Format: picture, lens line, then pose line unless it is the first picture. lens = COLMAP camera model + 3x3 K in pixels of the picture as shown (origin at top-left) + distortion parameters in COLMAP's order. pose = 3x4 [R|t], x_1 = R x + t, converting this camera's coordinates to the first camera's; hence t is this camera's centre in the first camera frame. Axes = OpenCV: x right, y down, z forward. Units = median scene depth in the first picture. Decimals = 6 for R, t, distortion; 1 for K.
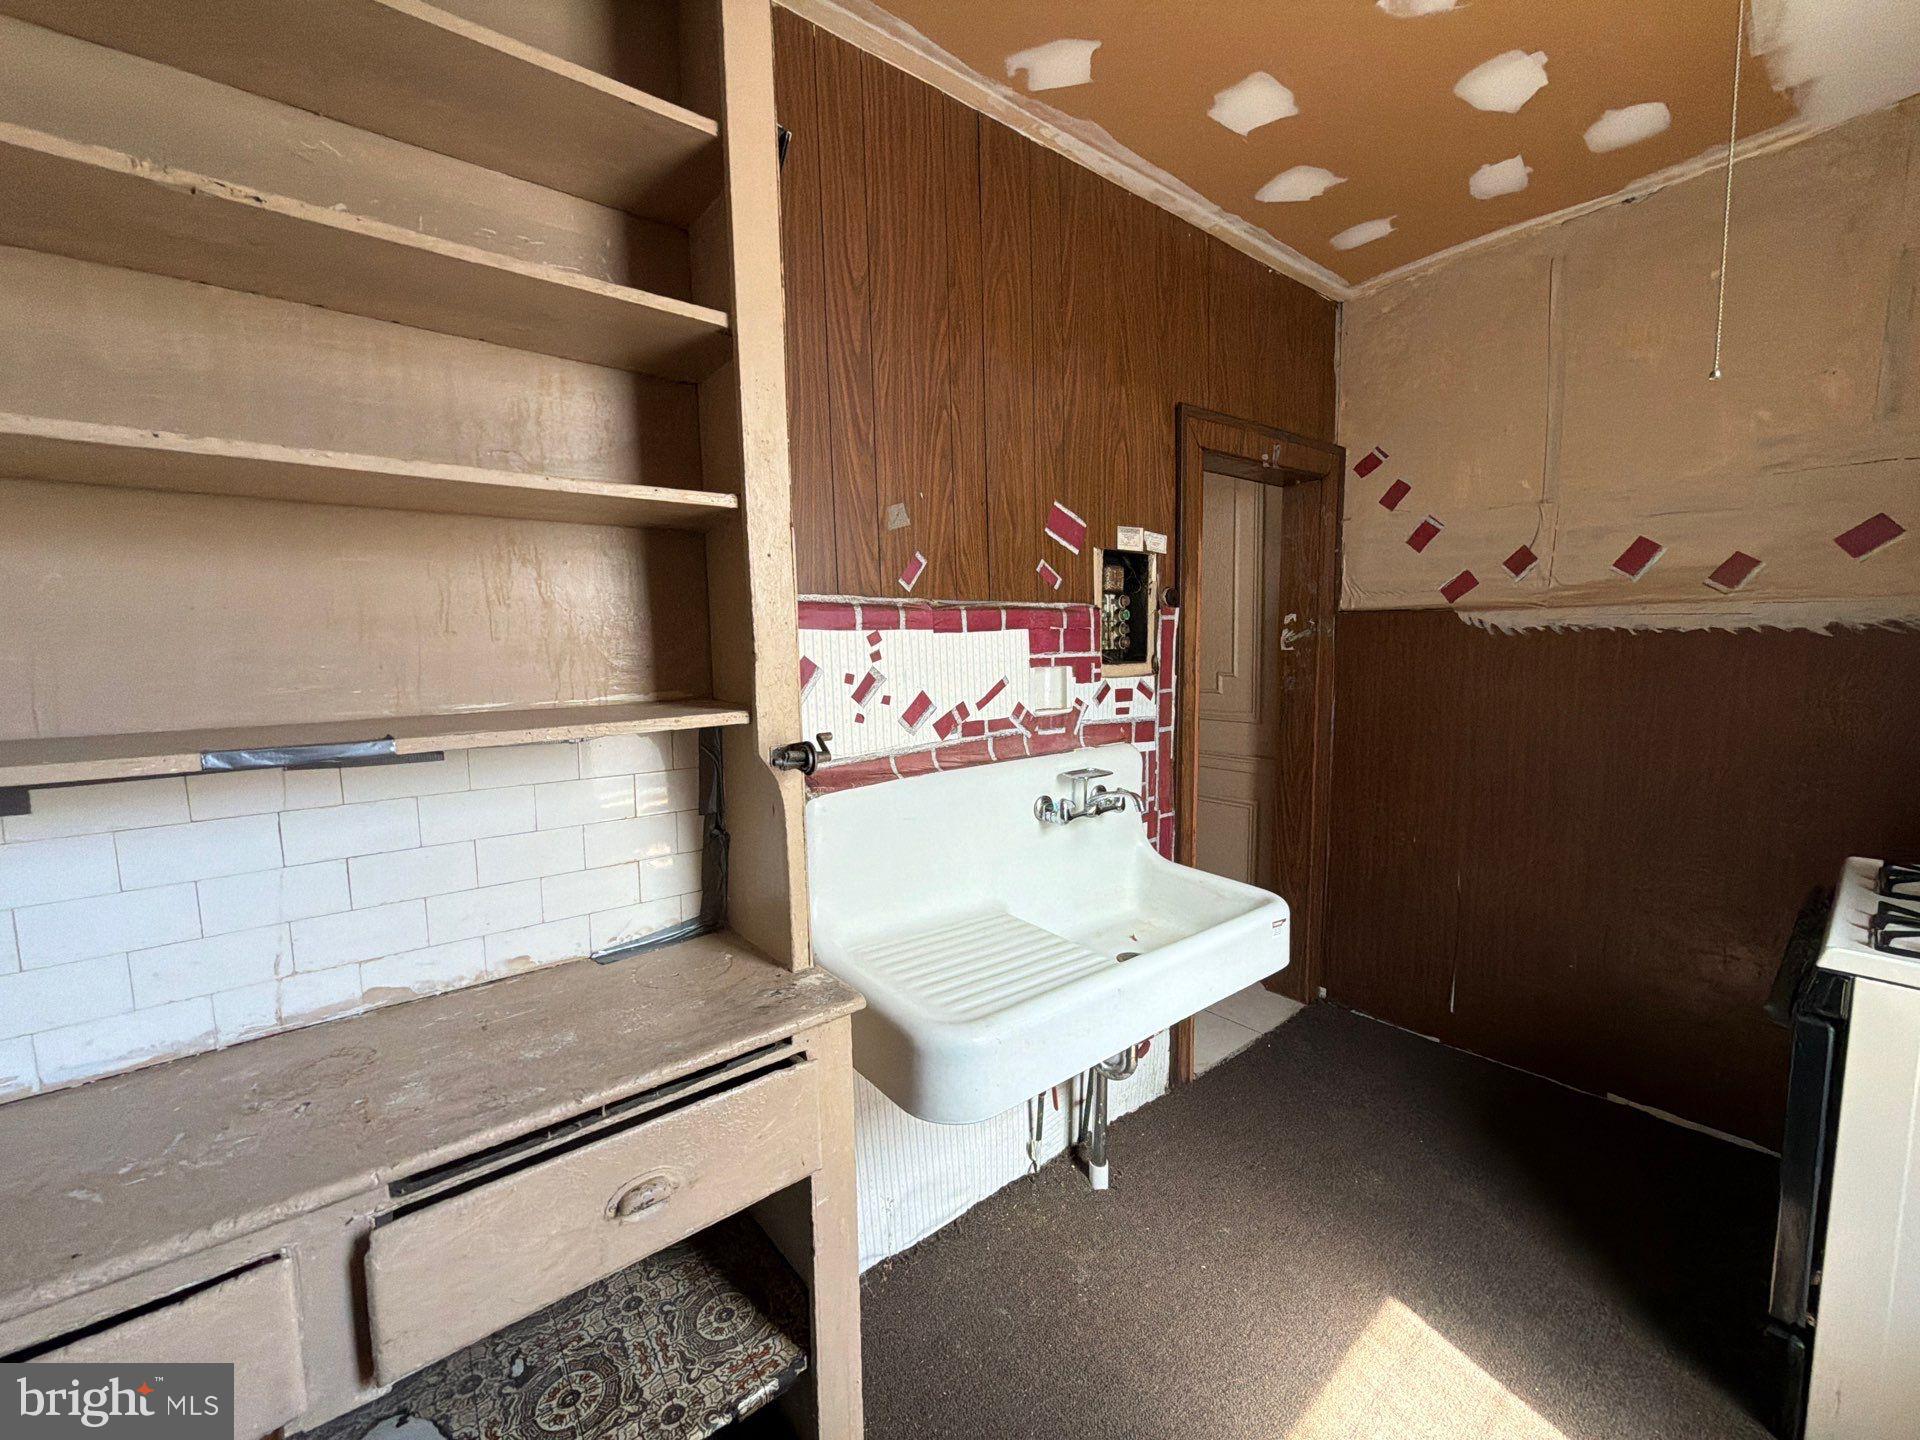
lens RADIAL K [[767.0, 0, 957.4], [0, 767.0, 721.2], [0, 0, 1]] dist [0.000005, -0.000096]
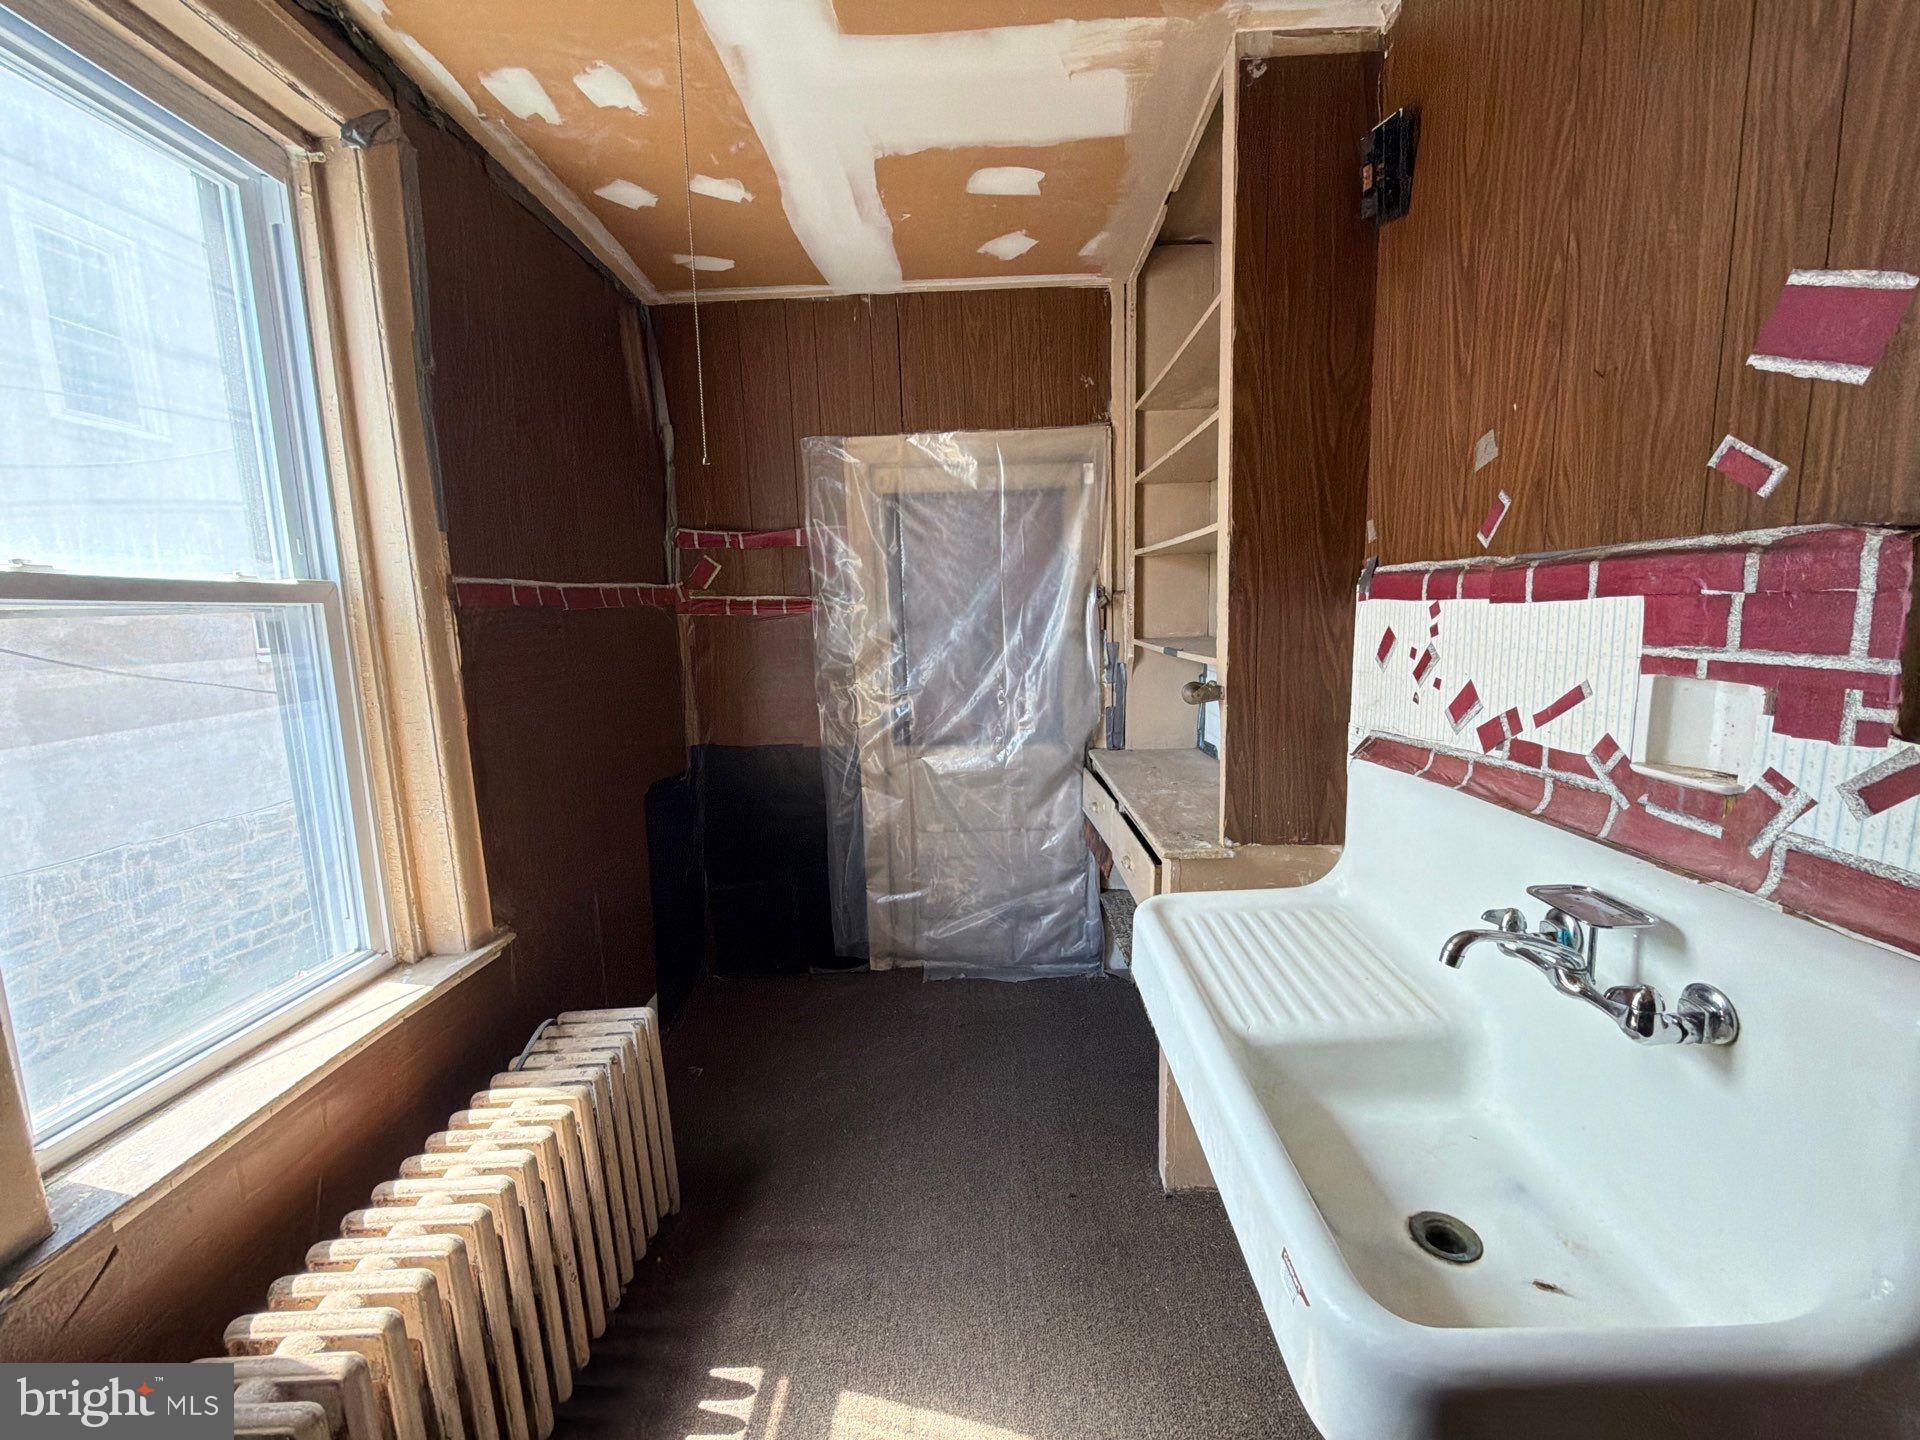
lens RADIAL K [[767.0, 0, 959.8], [0, 767.0, 717.1], [0, 0, 1]] dist [0.000005, -0.000096]
pose [[-0.650840, 0.140809, -0.746043, 0.800459], [-0.039221, 0.975103, 0.218258, -0.140555], [0.758201, 0.171311, -0.629113, 1.034251]]
